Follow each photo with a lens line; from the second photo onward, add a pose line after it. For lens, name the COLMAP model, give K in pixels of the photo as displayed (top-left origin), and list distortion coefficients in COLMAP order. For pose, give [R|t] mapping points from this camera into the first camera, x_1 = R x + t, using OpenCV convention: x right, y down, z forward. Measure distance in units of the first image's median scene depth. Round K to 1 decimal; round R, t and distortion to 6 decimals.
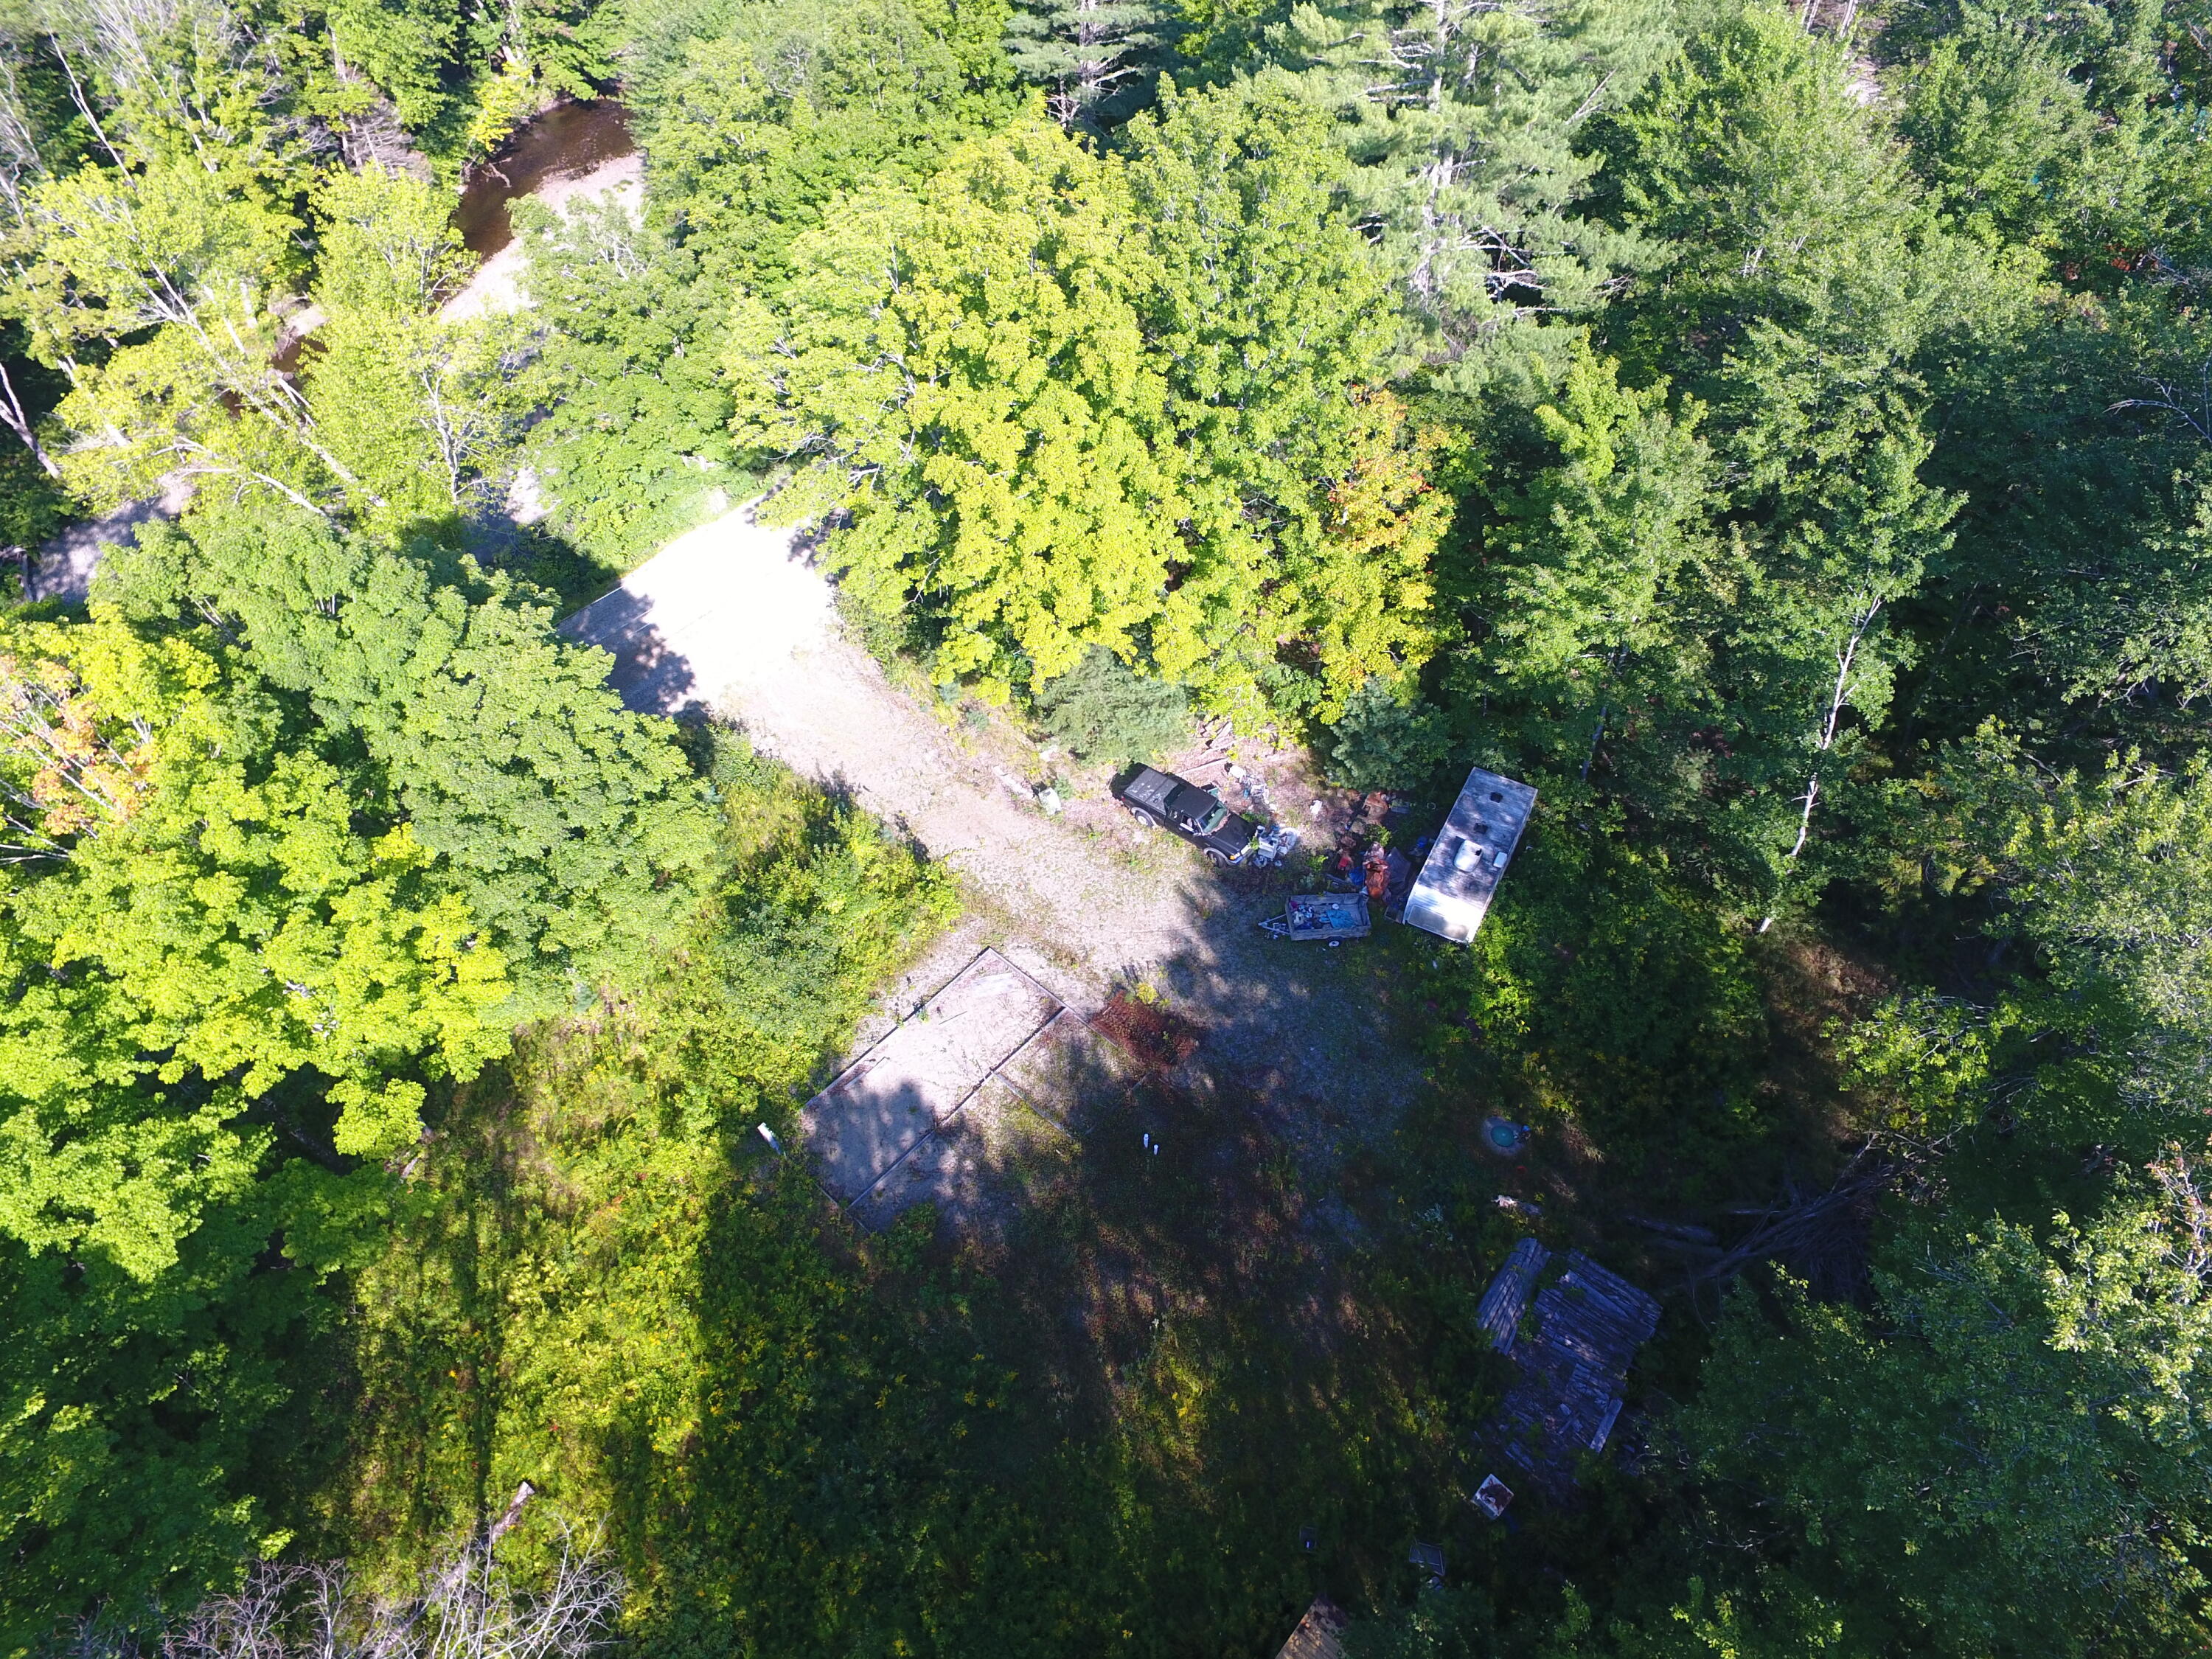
lens RADIAL K [[1273.0, 0, 1106.0], [0, 1273.0, 829.5], [0, 0, 1]] dist [0.016412, 0.000323]
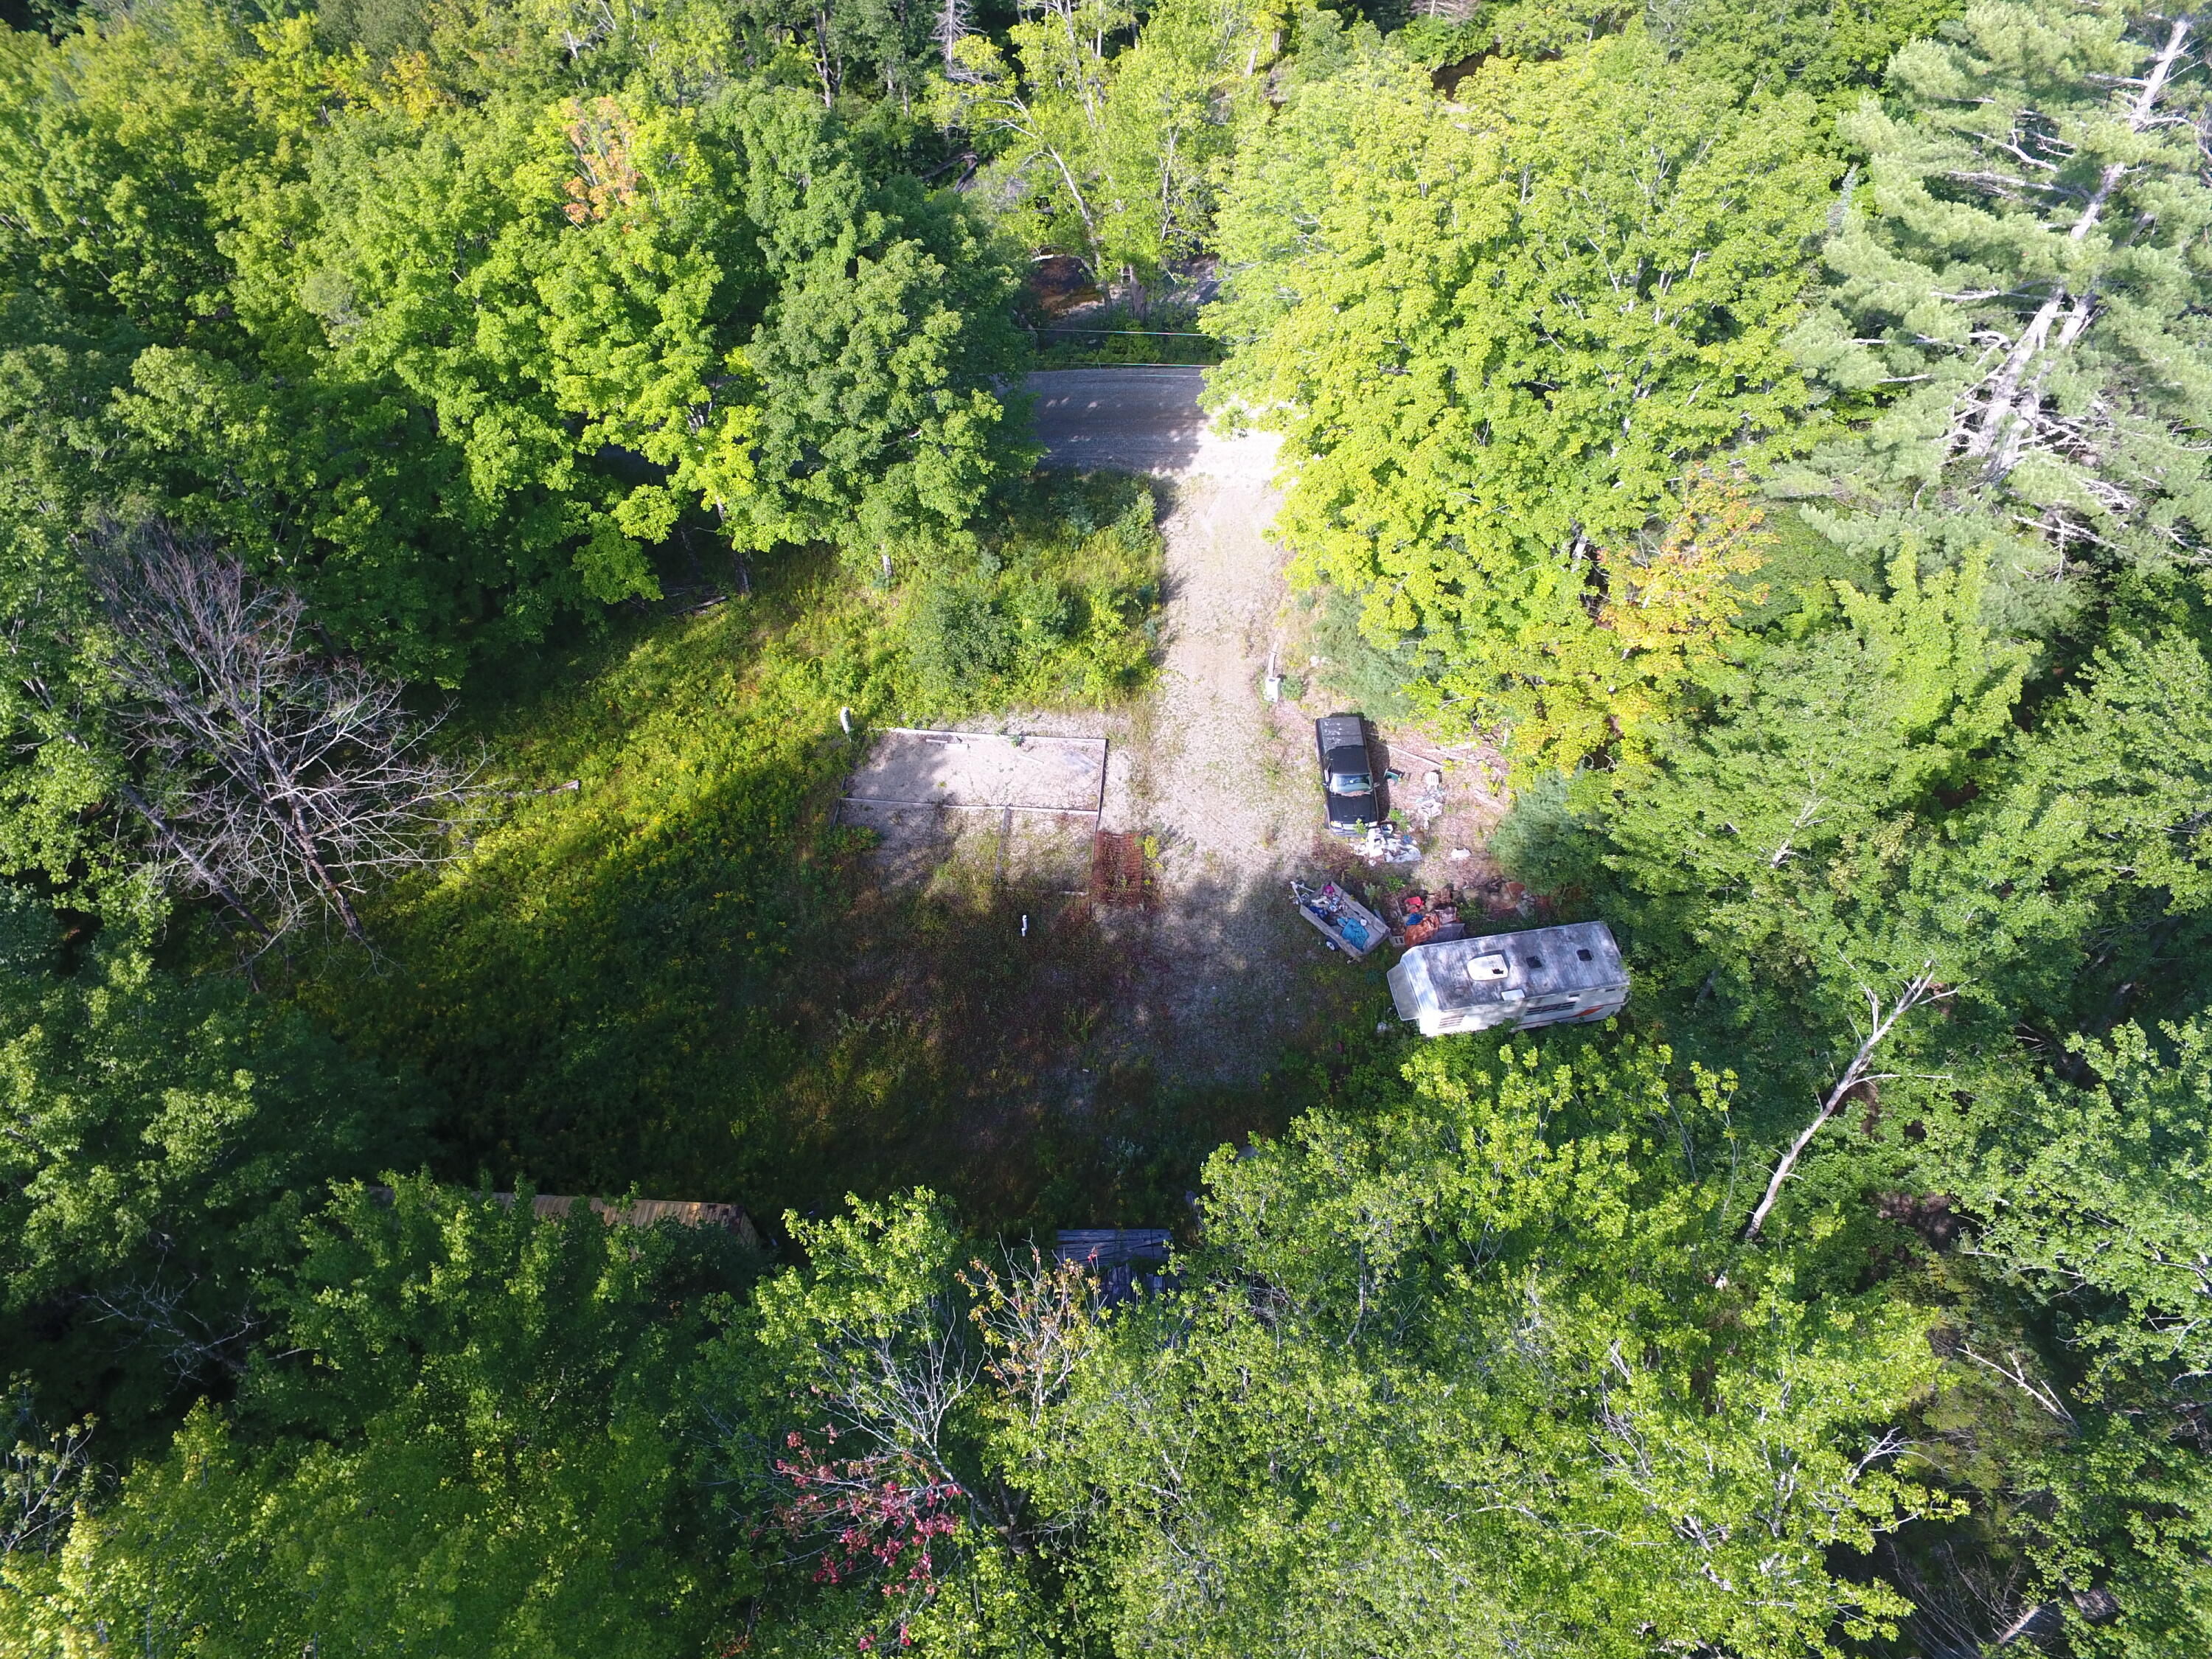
lens RADIAL K [[1289.6, 0, 1106.0], [0, 1289.6, 829.5], [0, 0, 1]] dist [0.000599, -0.001742]
pose [[0.619171, 0.616326, -0.486590, 0.534260], [-0.597935, 0.771718, 0.216621, -0.097337], [0.509020, 0.156823, 0.846348, 0.073022]]
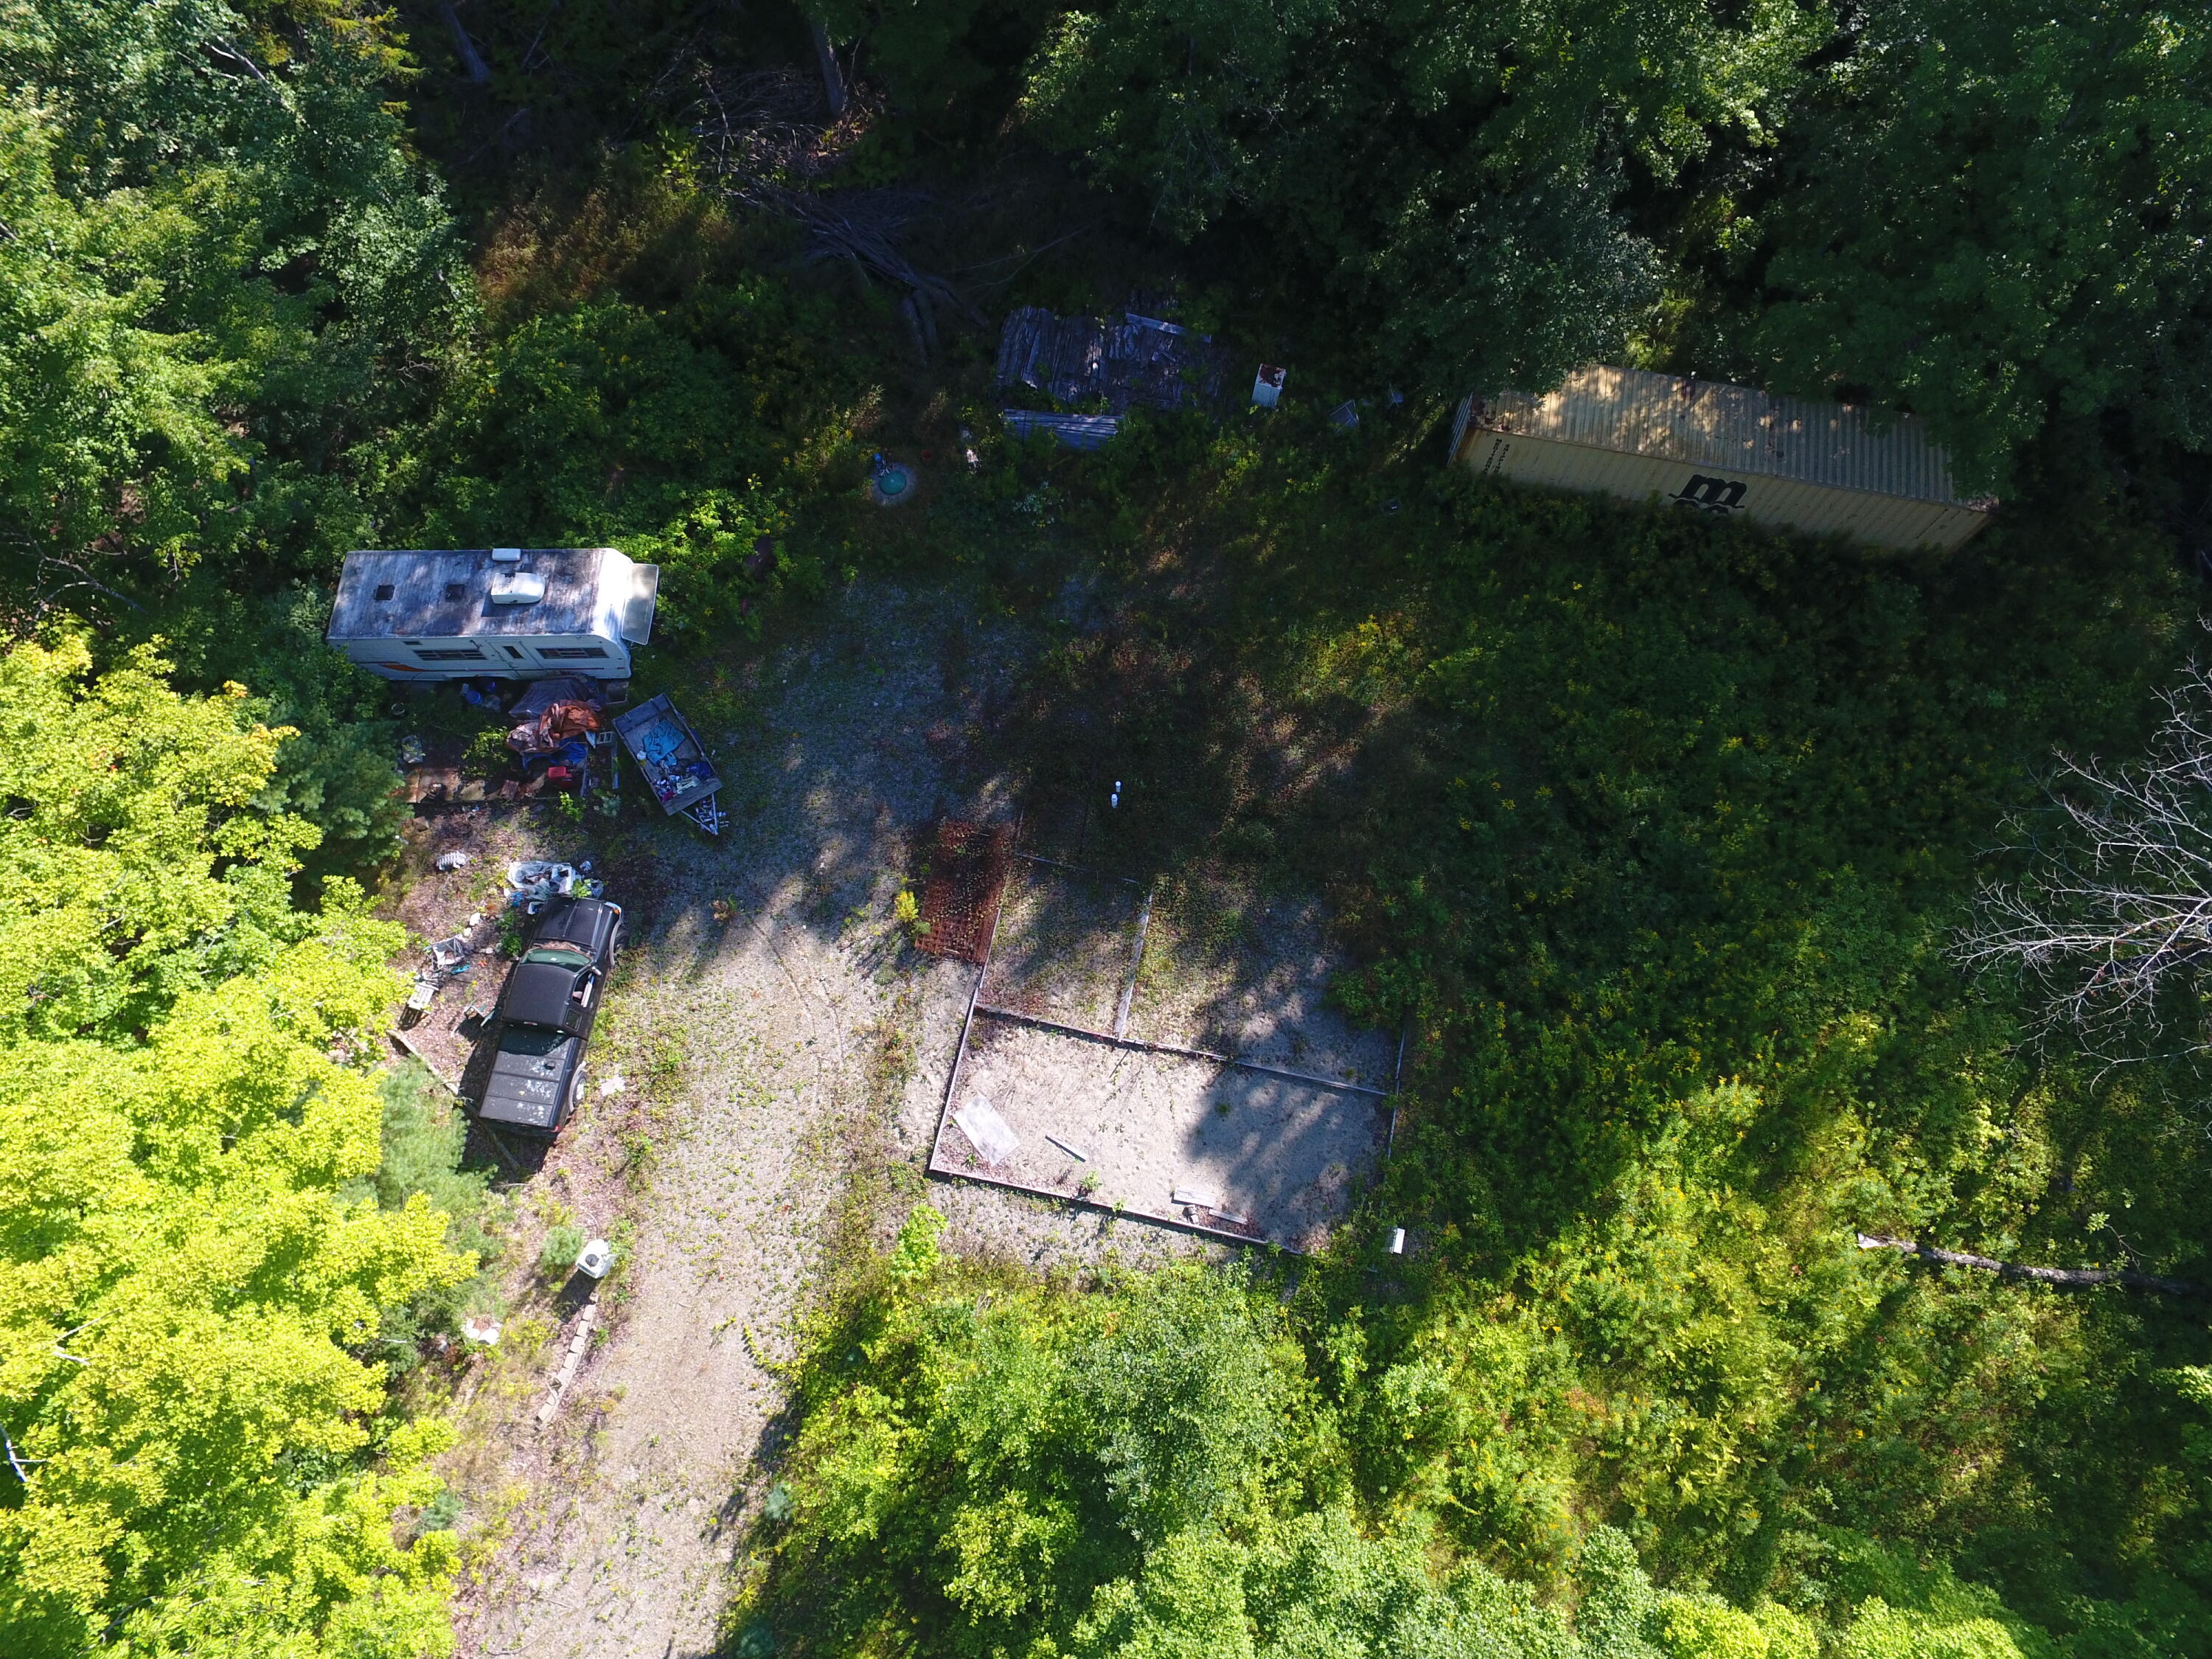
lens RADIAL K [[1287.0, 0, 1106.0], [0, 1287.0, 829.5], [0, 0, 1]] dist [-0.004910, 0.003940]
pose [[-0.489646, -0.814719, 0.310612, -0.206631], [0.669675, -0.123265, 0.732353, -0.310505], [-0.558375, 0.566603, 0.605953, 0.507977]]
